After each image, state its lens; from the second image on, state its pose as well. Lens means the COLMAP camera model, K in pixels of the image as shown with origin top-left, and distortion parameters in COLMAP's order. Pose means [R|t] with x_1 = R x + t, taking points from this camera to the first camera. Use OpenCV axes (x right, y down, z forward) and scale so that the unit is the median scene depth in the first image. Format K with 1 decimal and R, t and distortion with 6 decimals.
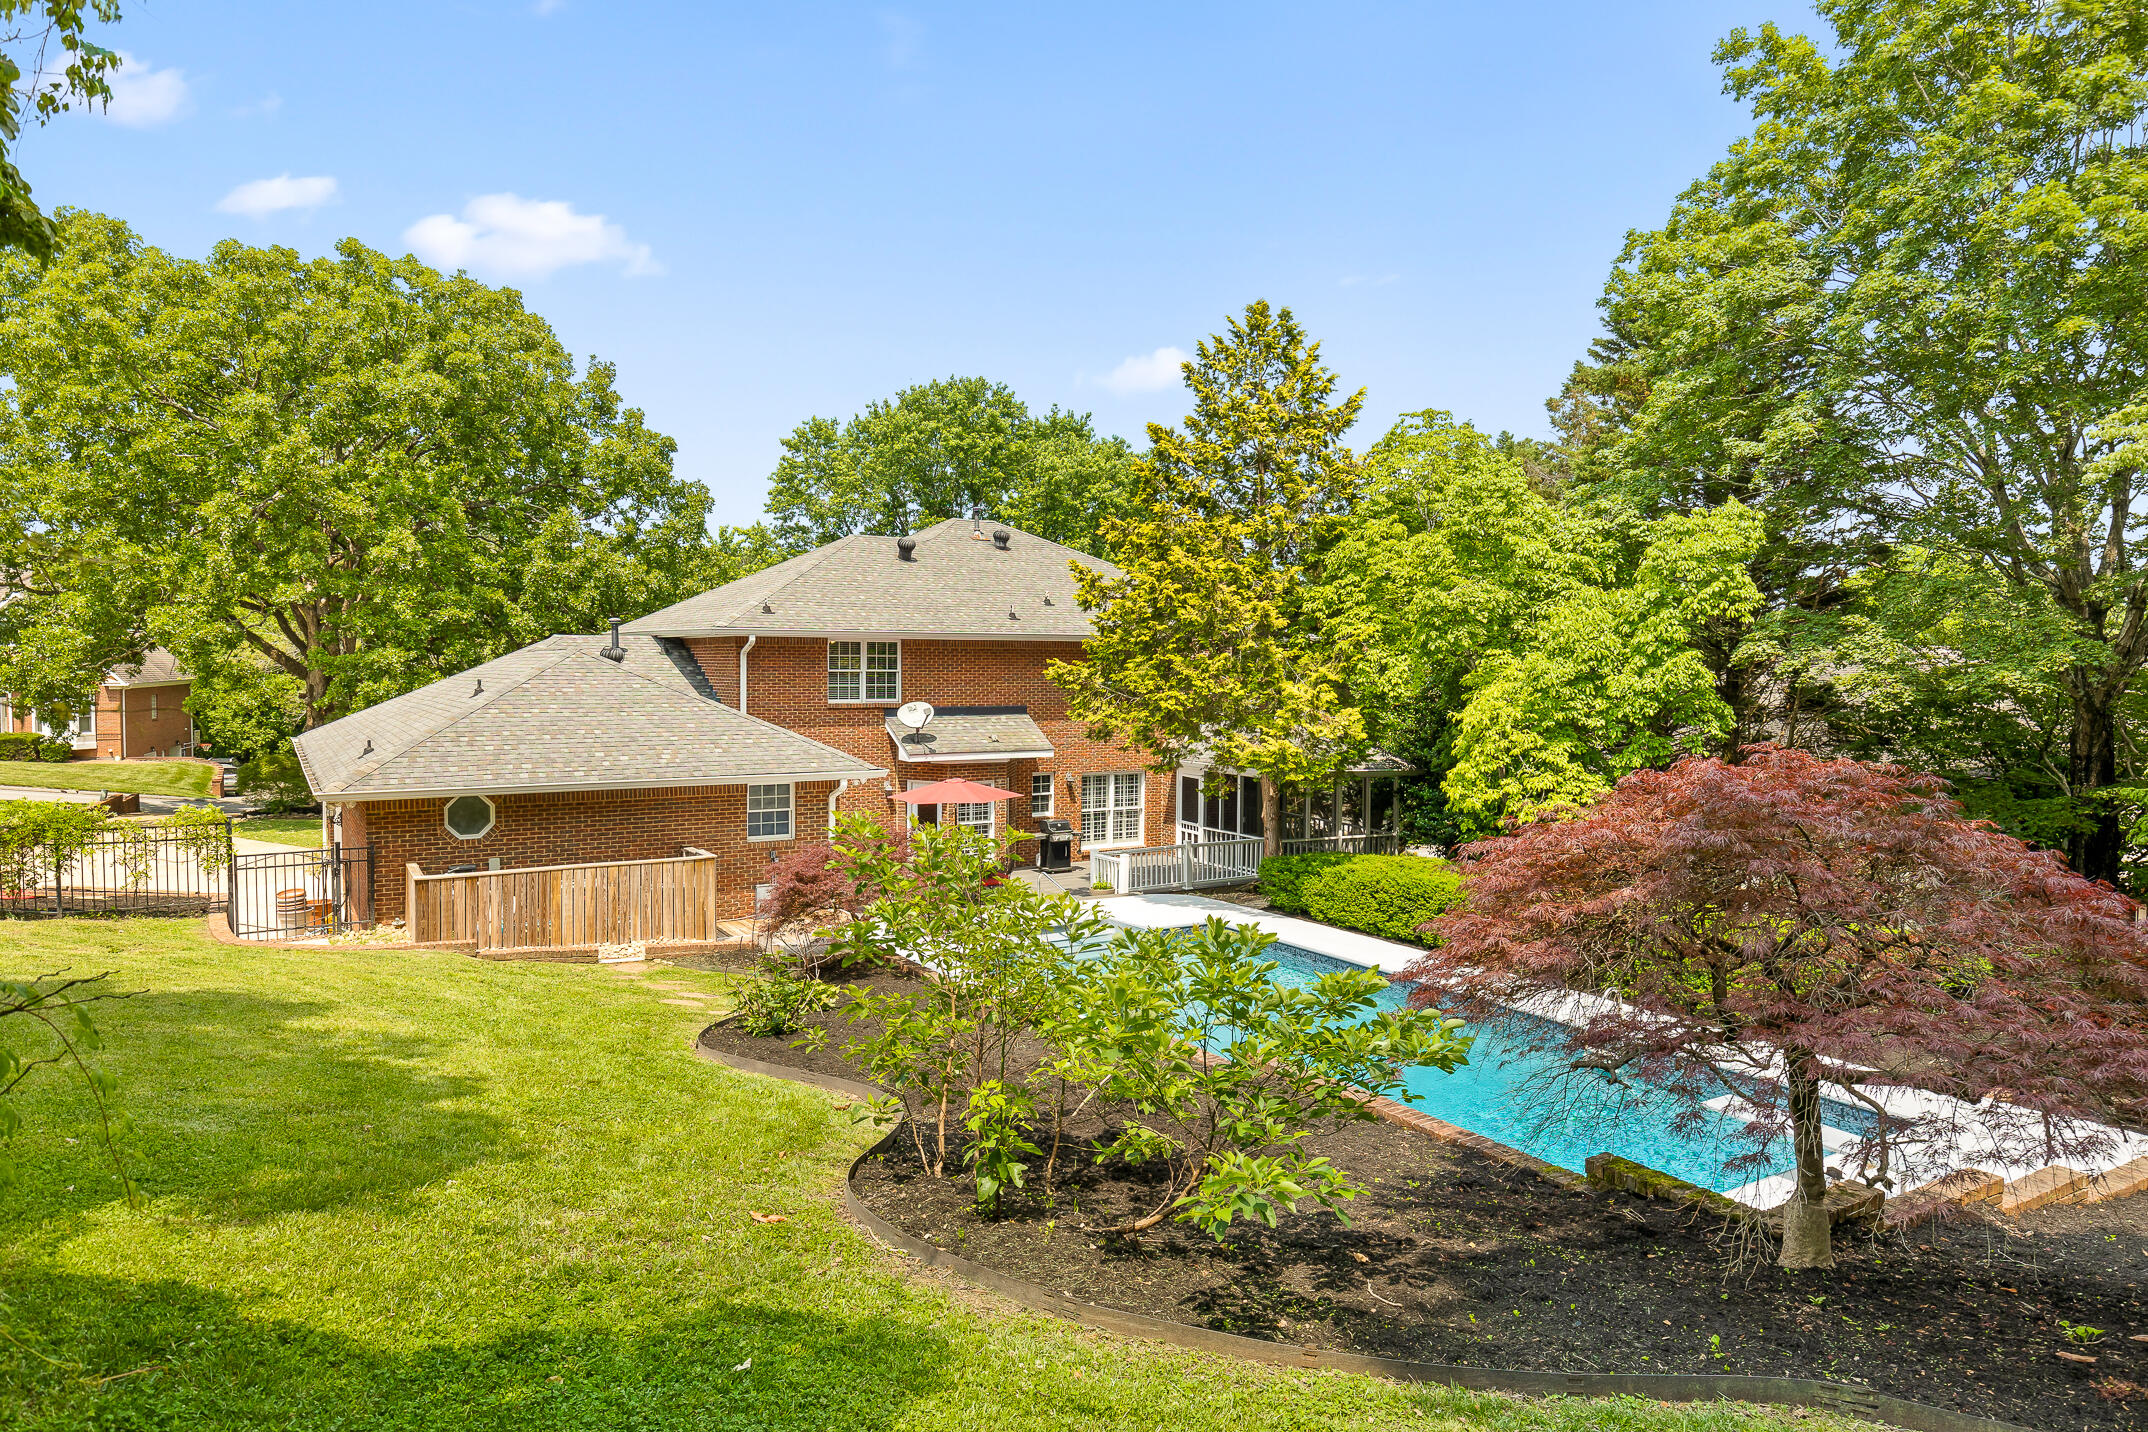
lens RADIAL K [[1376.9, 0, 1072.6], [0, 1376.9, 726.7], [0, 0, 1]] dist [0.010813, 0.002043]
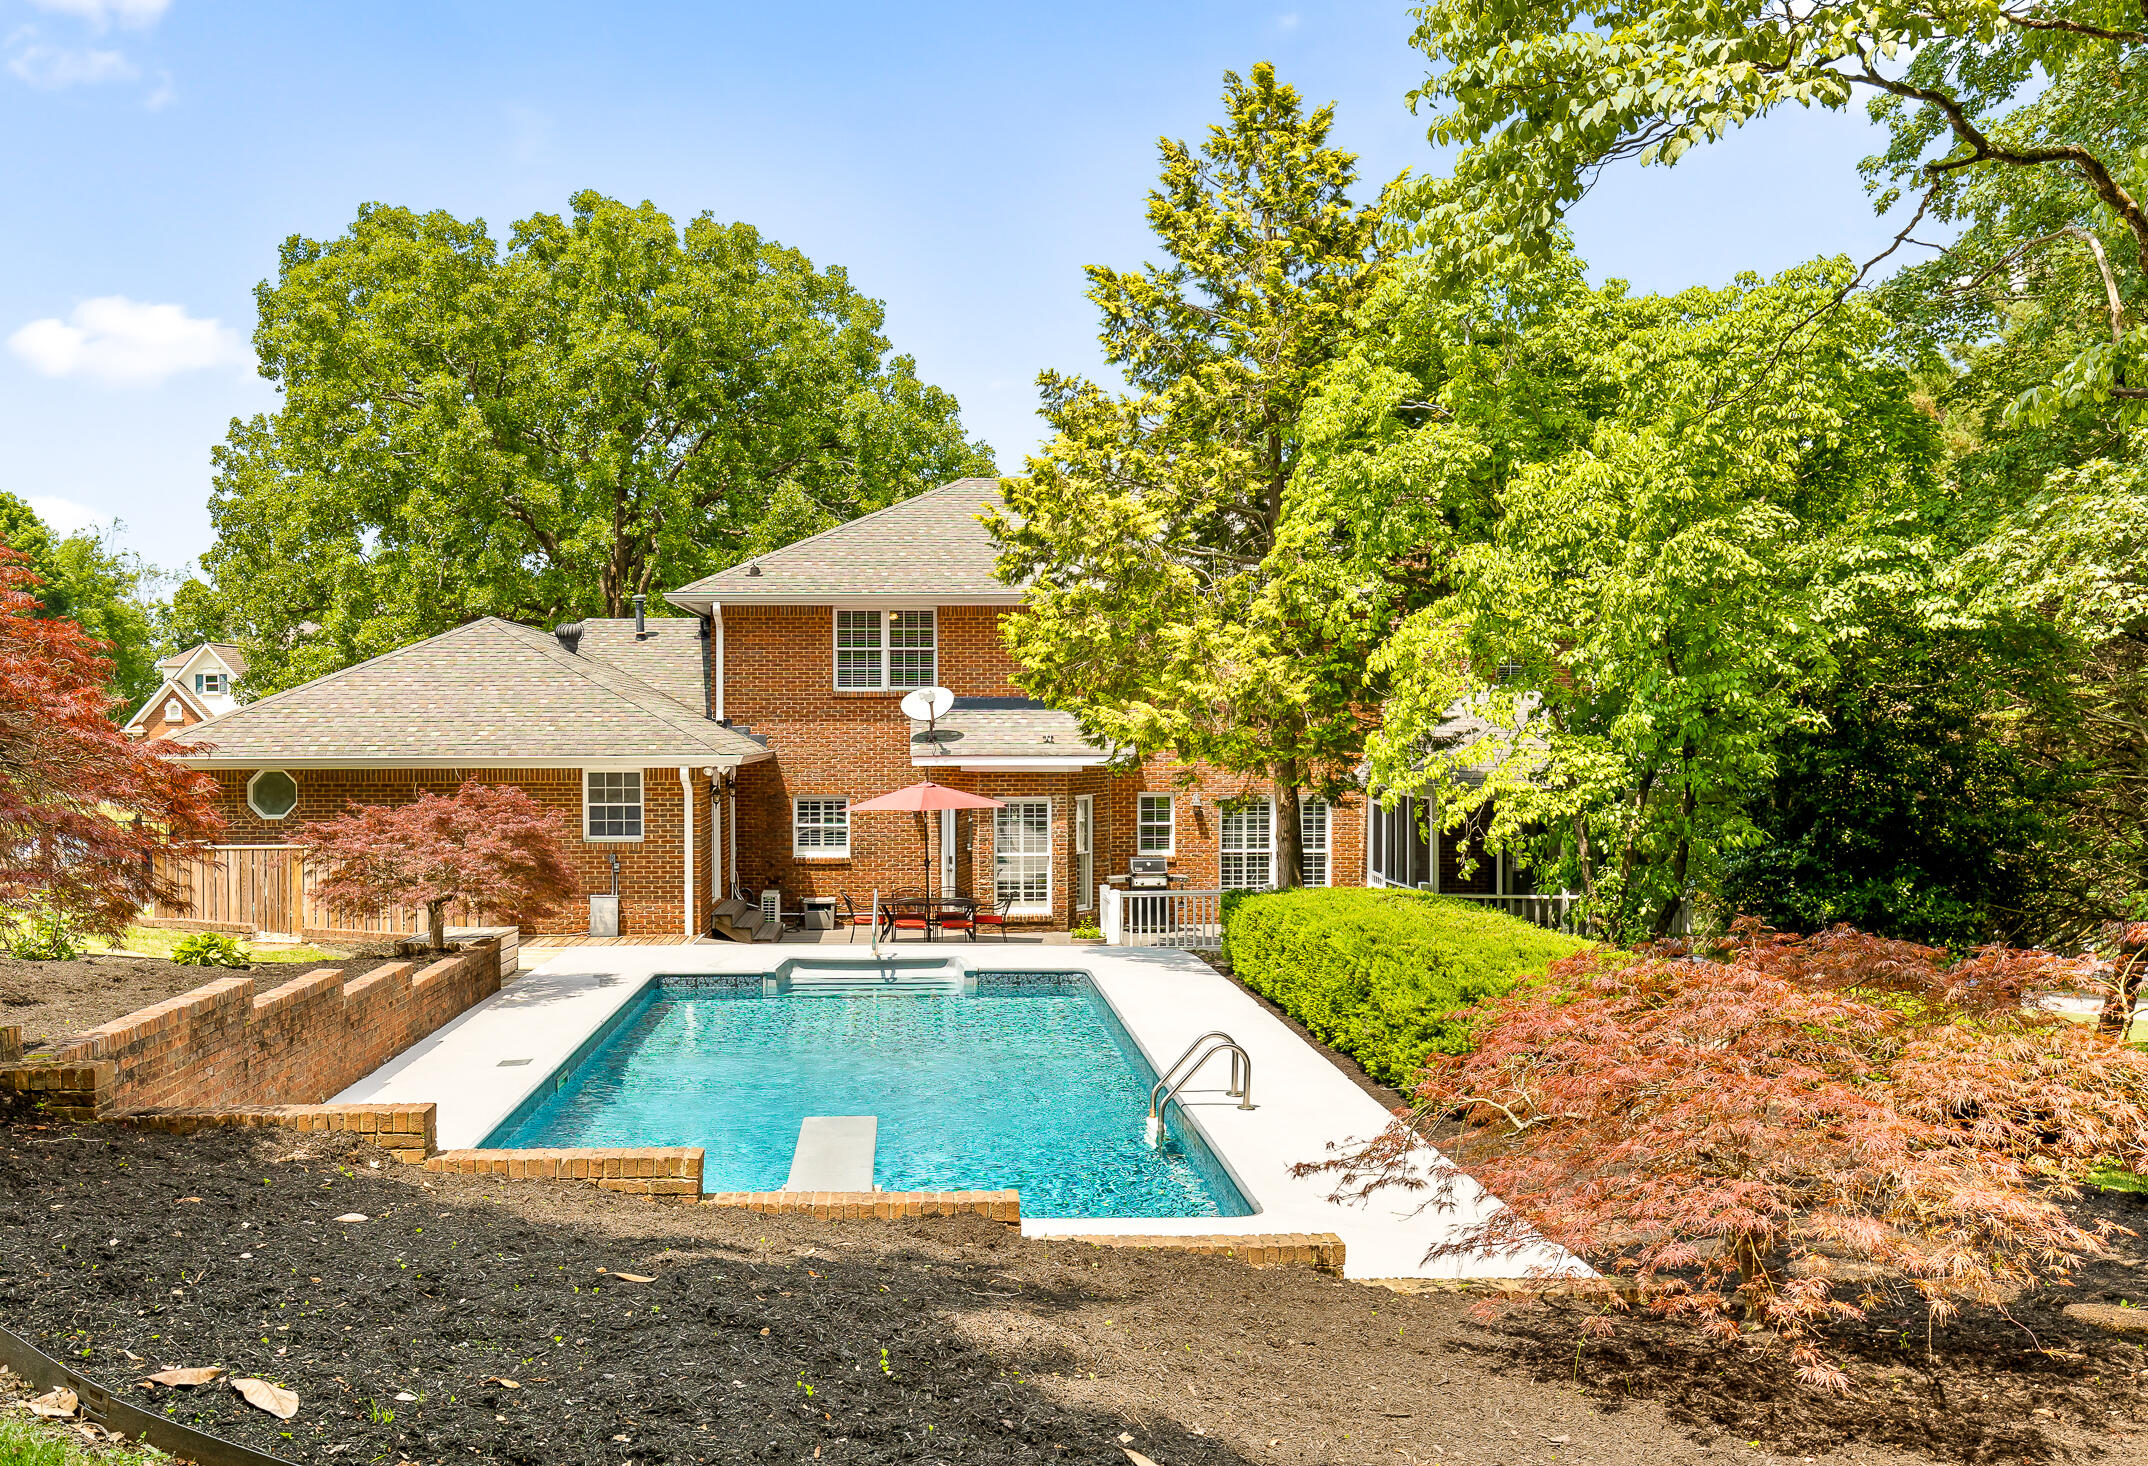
lens RADIAL K [[1964.6, 0, 952.4], [0, 1964.6, 783.0], [0, 0, 1]] dist [0.019116, 0.000000]
pose [[0.863266, 0.005159, -0.504723, 0.529483], [-0.018201, 0.999616, -0.020914, 0.068410], [0.504421, 0.027241, 0.863028, 0.105475]]
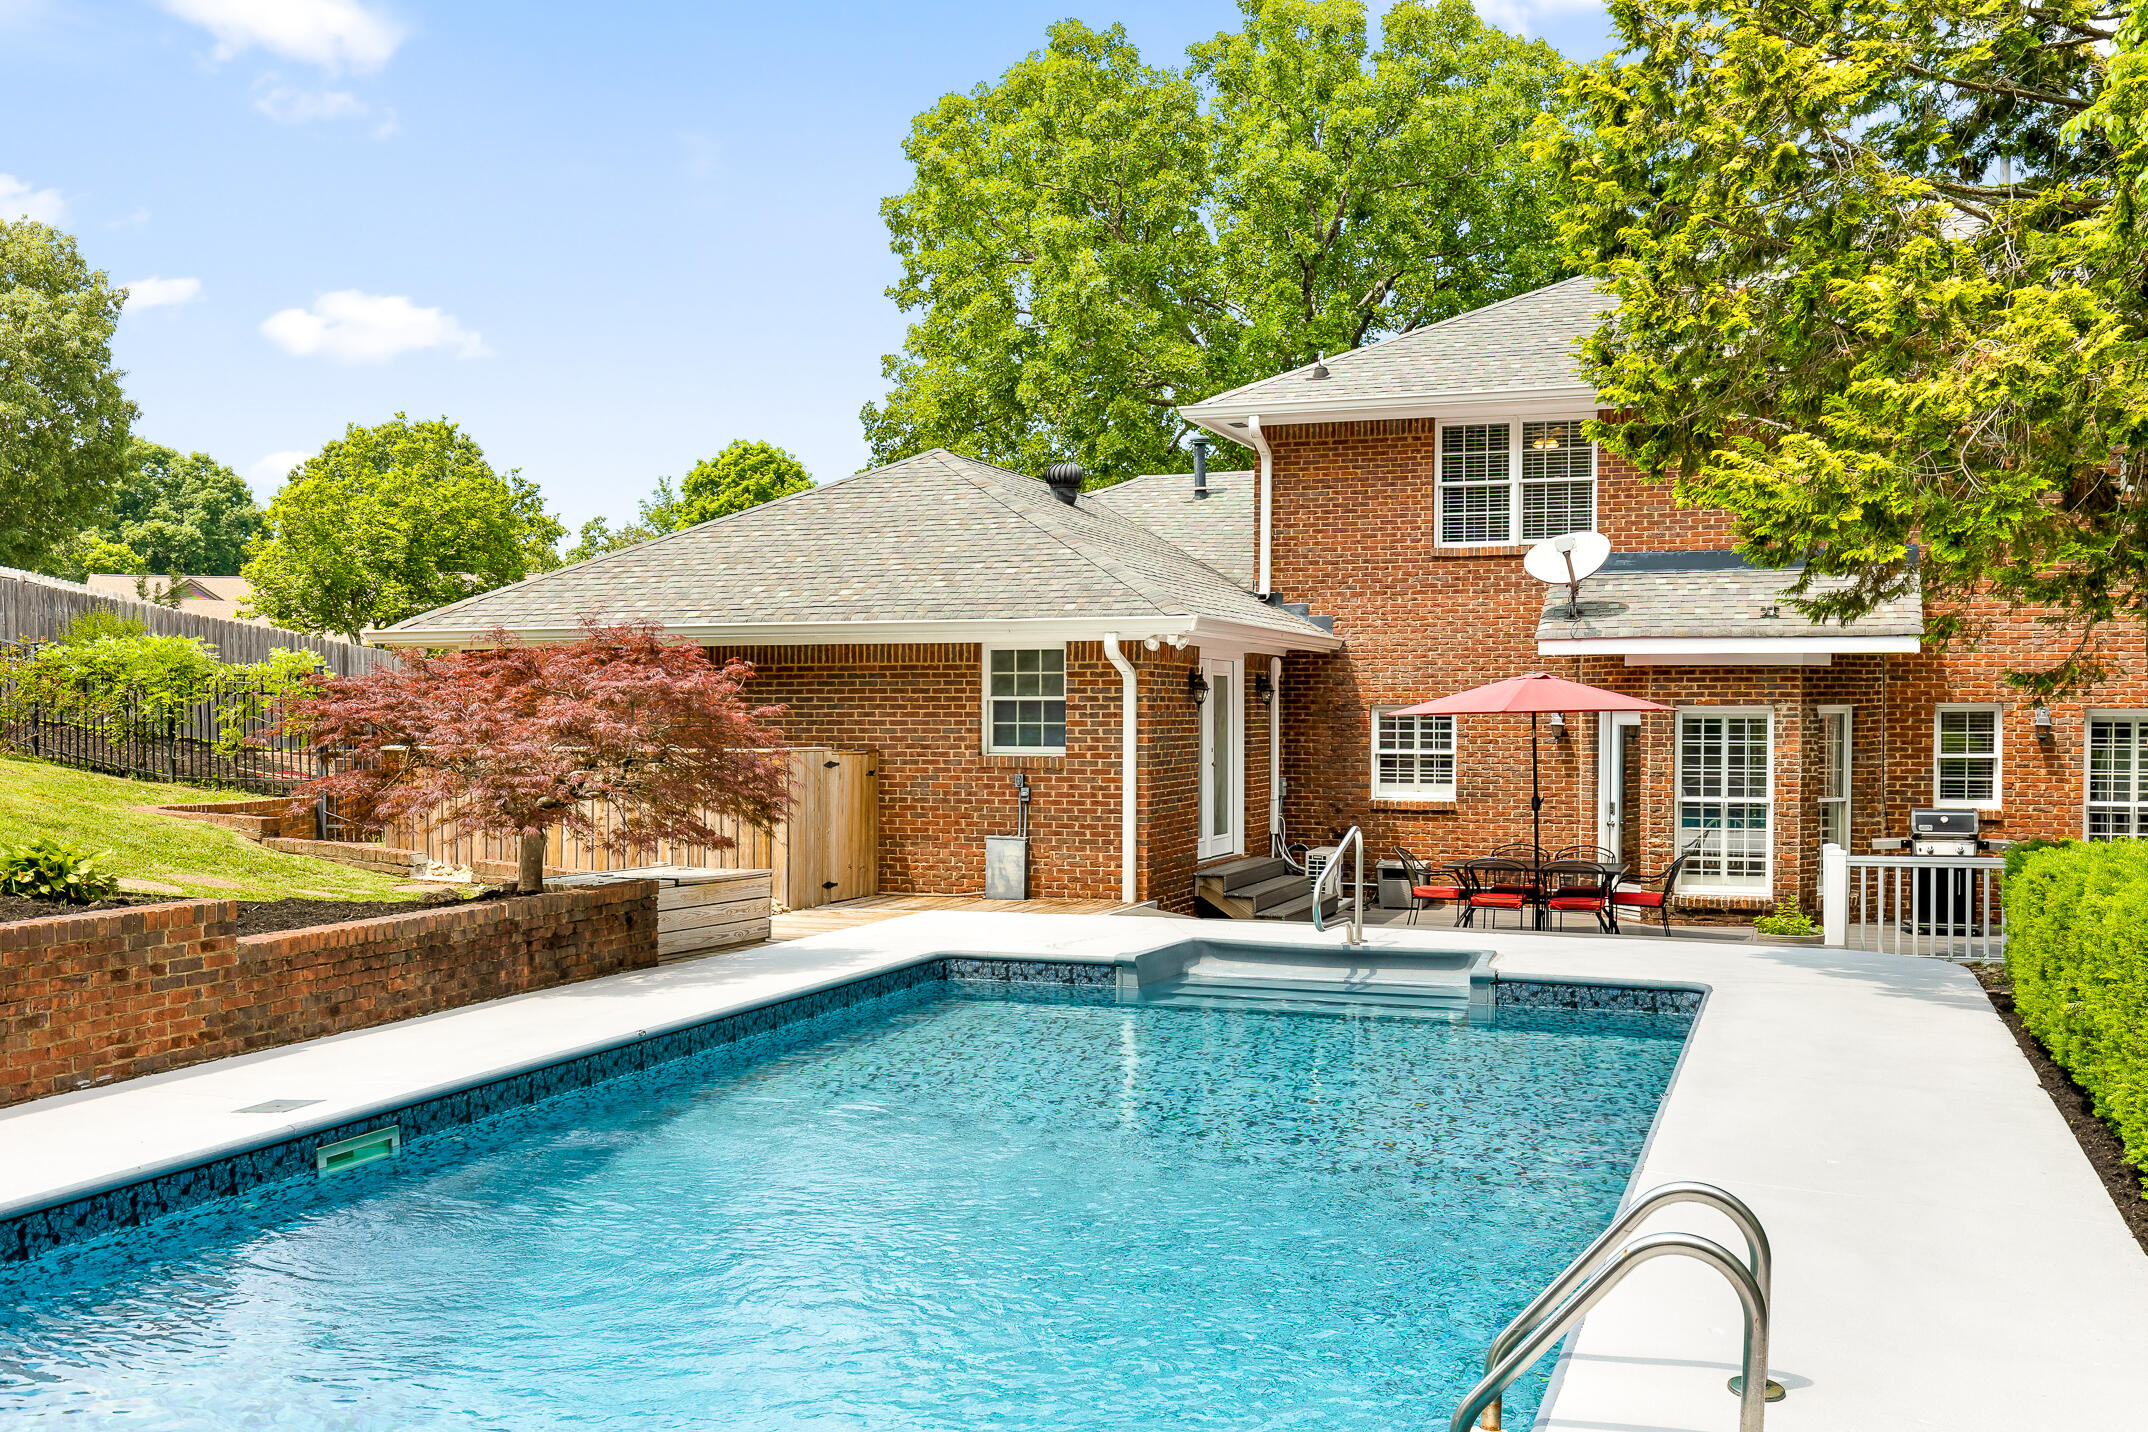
lens RADIAL K [[2047.4, 0, 1039.9], [0, 2047.4, 783.1], [0, 0, 1]] dist [0.001898, 0.000000]
pose [[0.611056, 0.020058, -0.791334, 0.404945], [-0.040336, 0.999169, -0.005822, 0.097202], [0.790559, 0.035477, 0.611357, 0.520799]]
